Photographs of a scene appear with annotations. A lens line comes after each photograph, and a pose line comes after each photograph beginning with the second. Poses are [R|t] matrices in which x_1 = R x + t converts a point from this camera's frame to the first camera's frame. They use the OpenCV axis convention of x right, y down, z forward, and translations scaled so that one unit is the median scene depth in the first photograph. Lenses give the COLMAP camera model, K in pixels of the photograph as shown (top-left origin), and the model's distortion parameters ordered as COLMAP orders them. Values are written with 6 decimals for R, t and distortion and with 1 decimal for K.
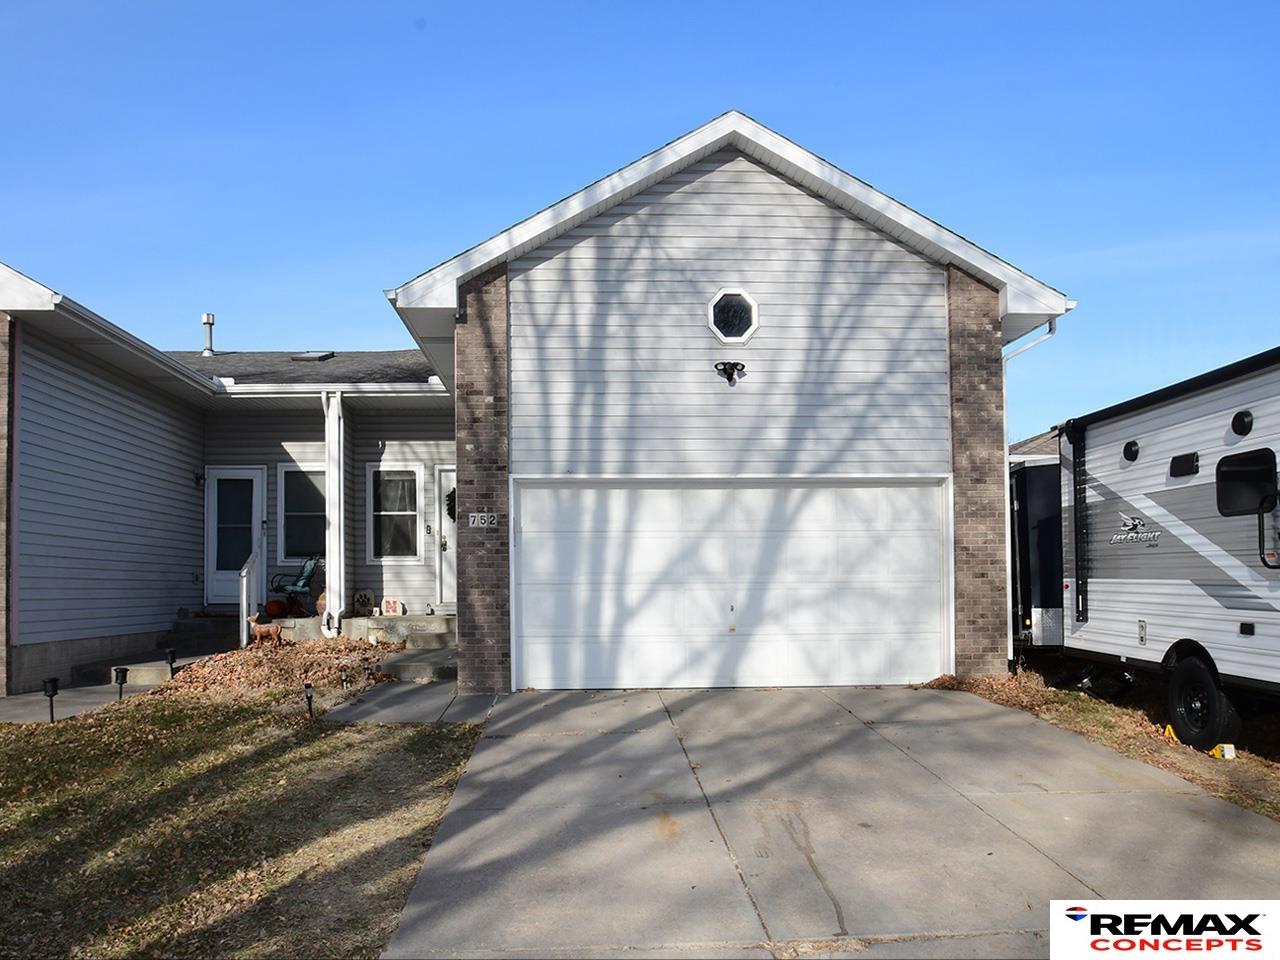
lens RADIAL K [[876.8, 0, 639.9], [0, 876.8, 493.4], [0, 0, 1]] dist [-0.005673, -0.063079]
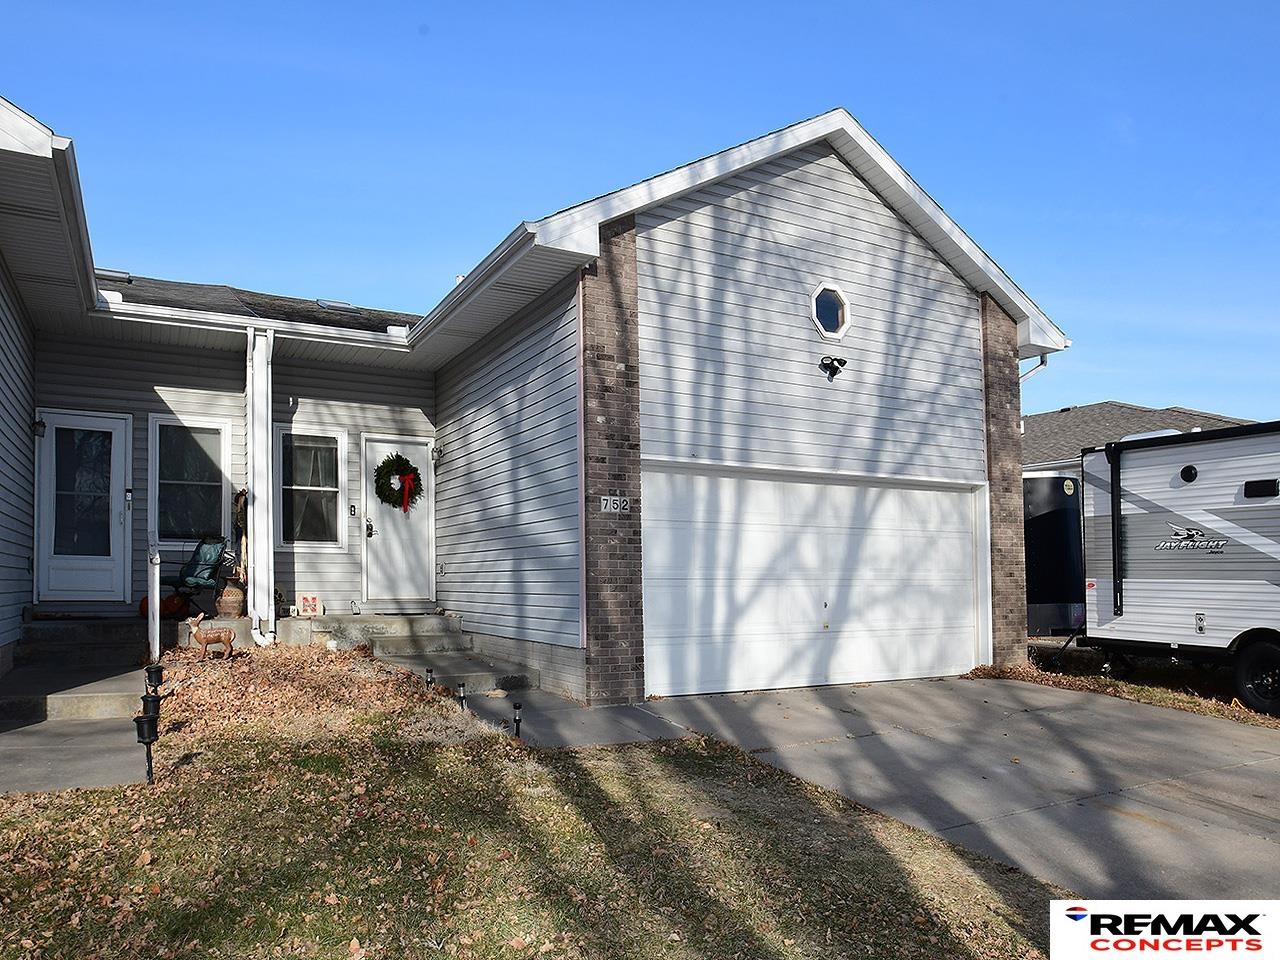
lens RADIAL K [[896.3, 0, 640.0], [0, 896.3, 480.0], [0, 0, 1]] dist [-0.030607, -0.002484]
pose [[0.895025, 0.058658, 0.442141, -0.529313], [-0.054759, 0.998266, -0.021590, 0.022992], [-0.442641, -0.004888, 0.896686, 0.185605]]
